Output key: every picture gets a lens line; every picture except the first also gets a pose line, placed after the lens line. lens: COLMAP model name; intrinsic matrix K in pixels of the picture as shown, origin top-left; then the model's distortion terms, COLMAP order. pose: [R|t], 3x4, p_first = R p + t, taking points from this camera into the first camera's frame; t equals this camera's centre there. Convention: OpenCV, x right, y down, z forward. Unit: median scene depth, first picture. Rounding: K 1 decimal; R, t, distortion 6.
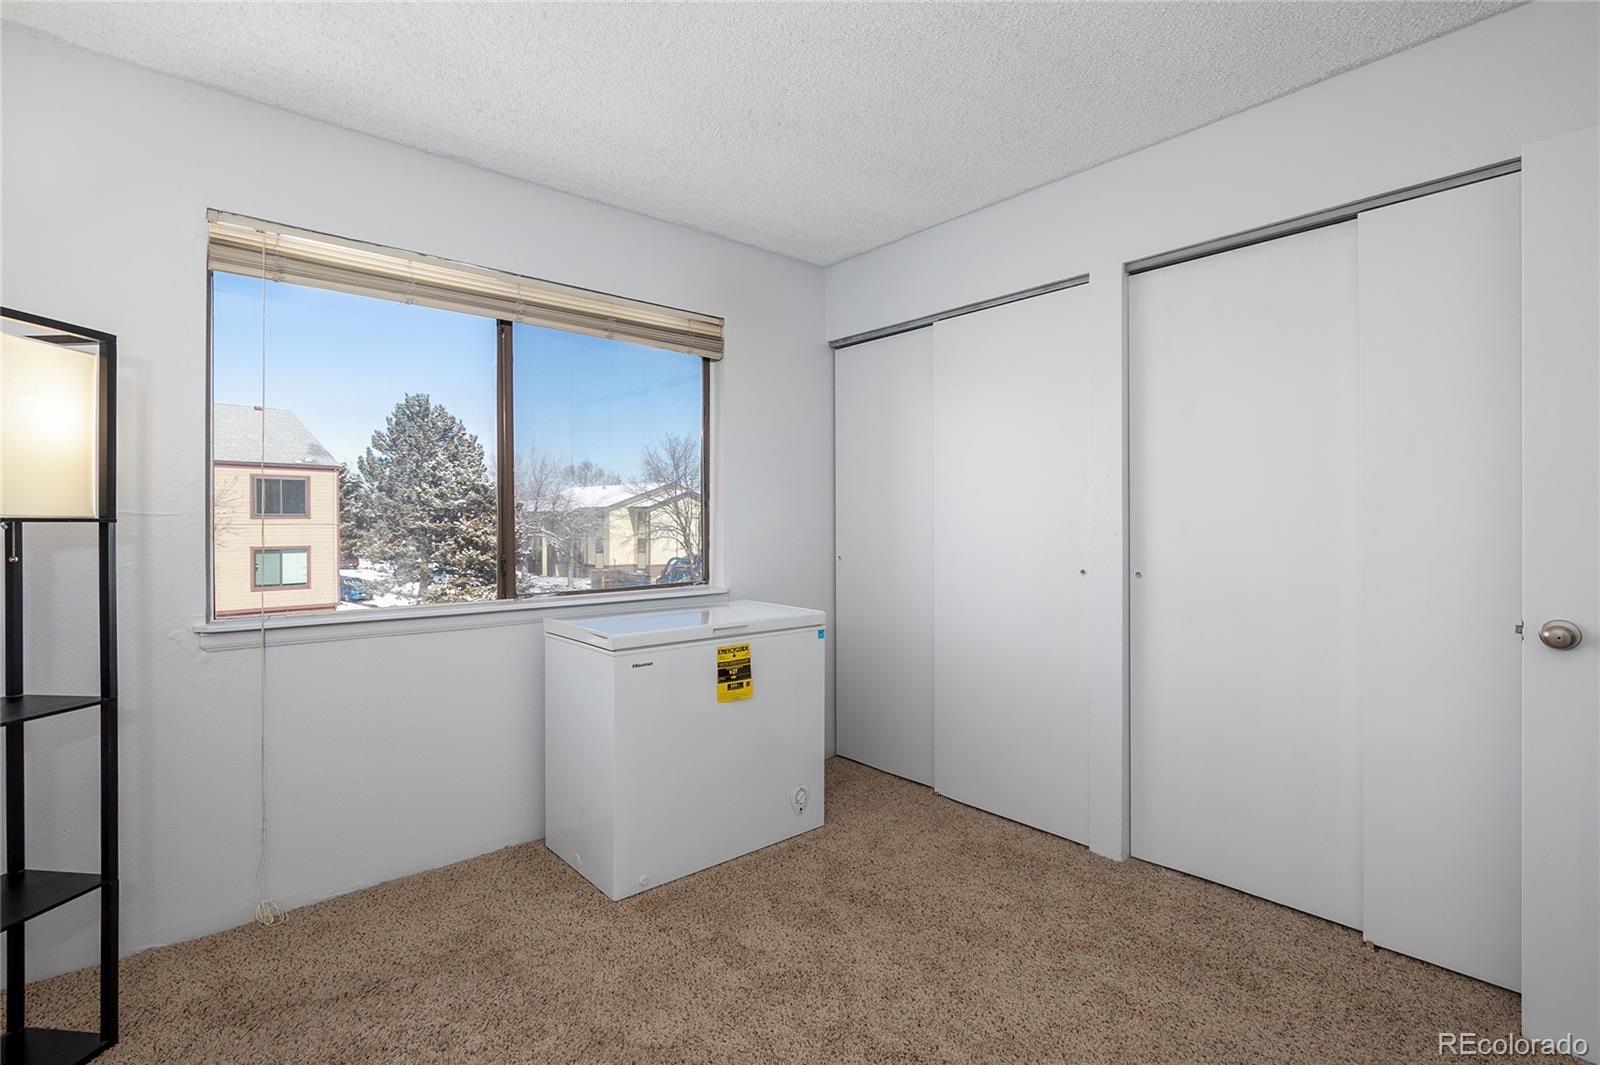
lens RADIAL K [[751.1, 0, 814.4], [0, 751.1, 534.7], [0, 0, 1]] dist [-0.011155, 0.003798]
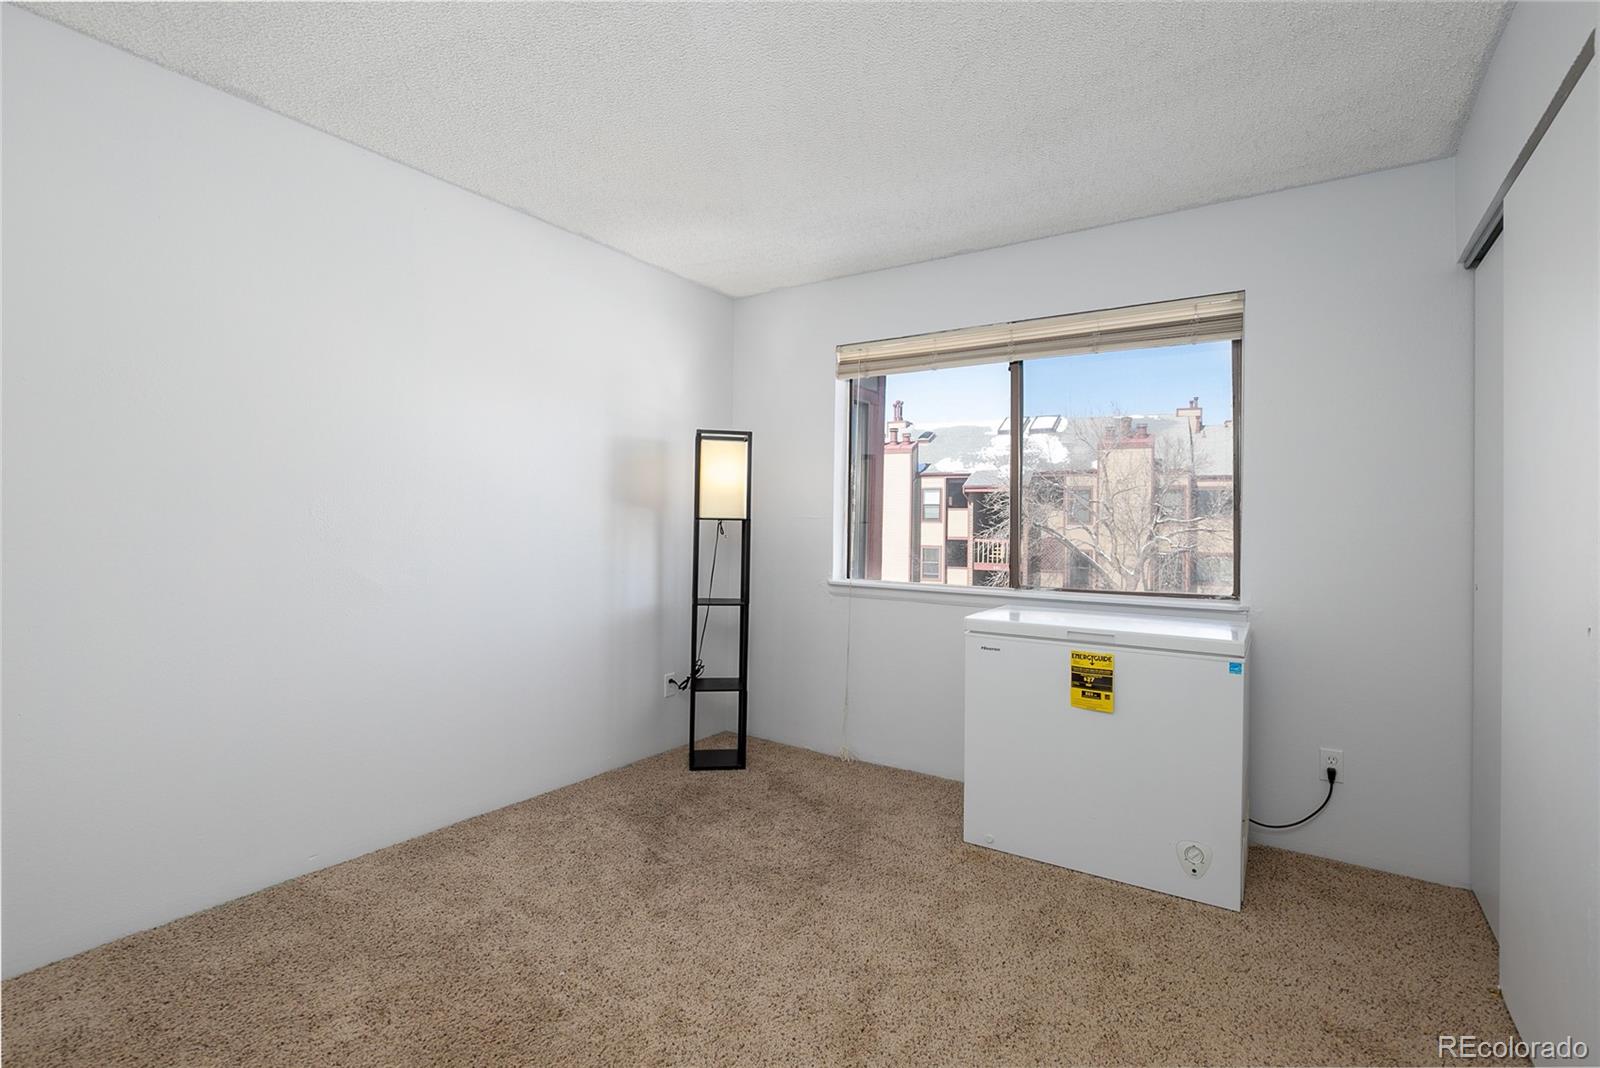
lens RADIAL K [[751.1, 0, 810.4], [0, 751.1, 525.7], [0, 0, 1]] dist [-0.011155, 0.003798]
pose [[0.259043, 0.006893, -0.965841, 0.724915], [-0.031358, 0.999507, -0.001277, -0.004484], [0.965357, 0.030618, 0.259131, 0.386249]]
